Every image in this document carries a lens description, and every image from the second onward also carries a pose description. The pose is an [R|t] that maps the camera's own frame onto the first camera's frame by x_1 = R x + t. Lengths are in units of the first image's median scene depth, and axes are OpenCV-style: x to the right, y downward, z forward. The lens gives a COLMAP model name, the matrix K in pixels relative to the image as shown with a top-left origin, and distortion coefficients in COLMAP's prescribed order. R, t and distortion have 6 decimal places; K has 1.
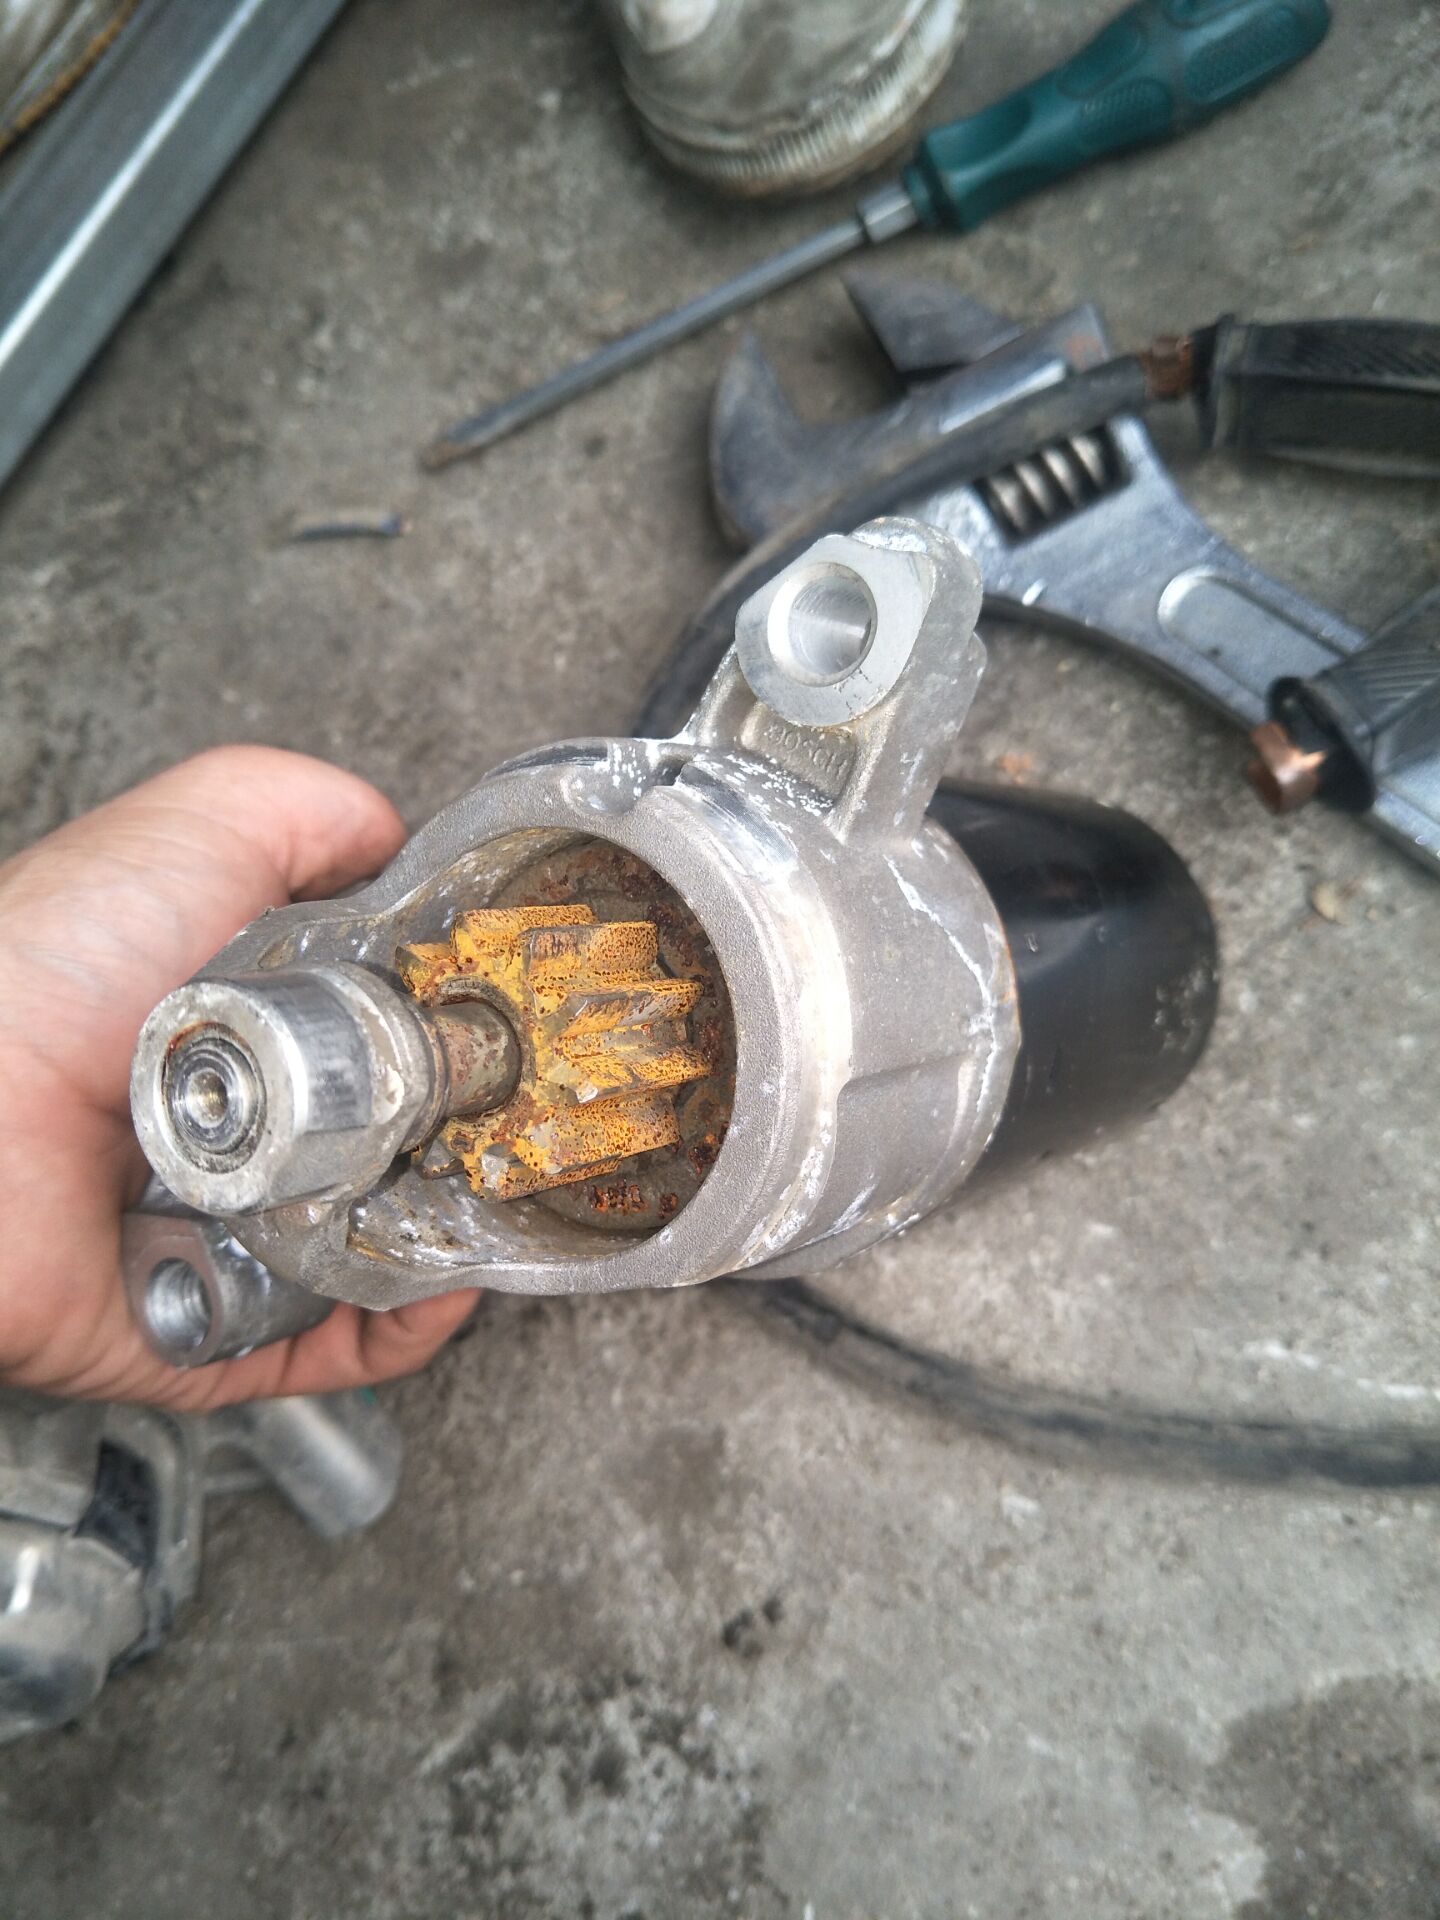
lens RADIAL K [[1616.3, 0, 724.3], [0, 1616.3, 961.8], [0, 0, 1]] dist [-0.059265, 0.056102]
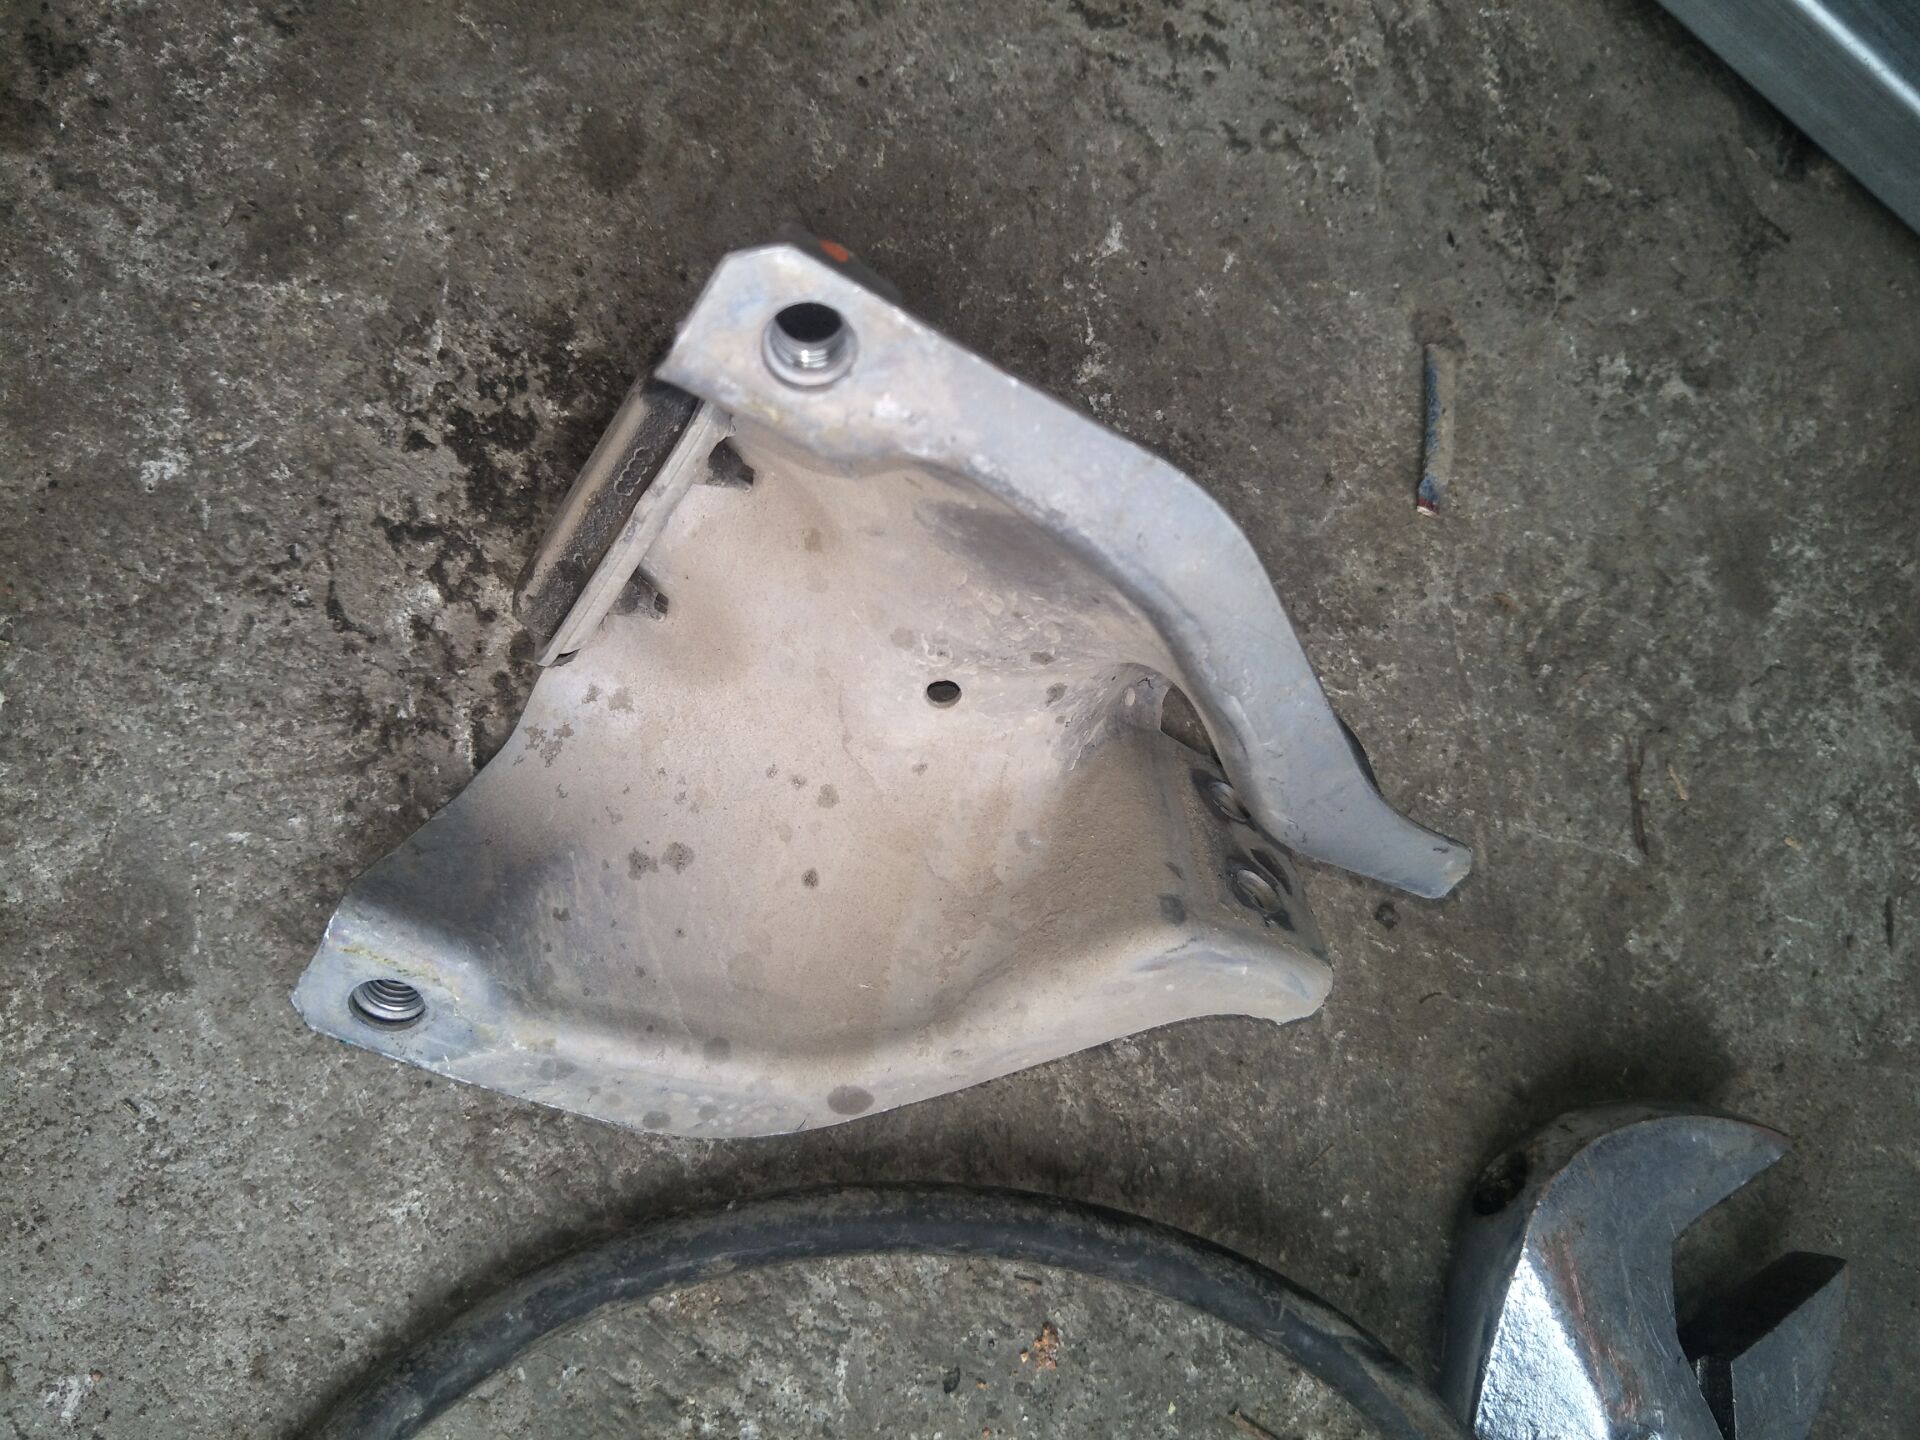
lens RADIAL K [[1616.3, 0, 956.0], [0, 1616.3, 727.8], [0, 0, 1]] dist [-0.059265, 0.056102]
pose [[0.018868, 0.980675, -0.194734, 0.059519], [-0.988357, -0.011117, -0.151744, 0.077965], [-0.150977, 0.195330, 0.969047, 0.313291]]
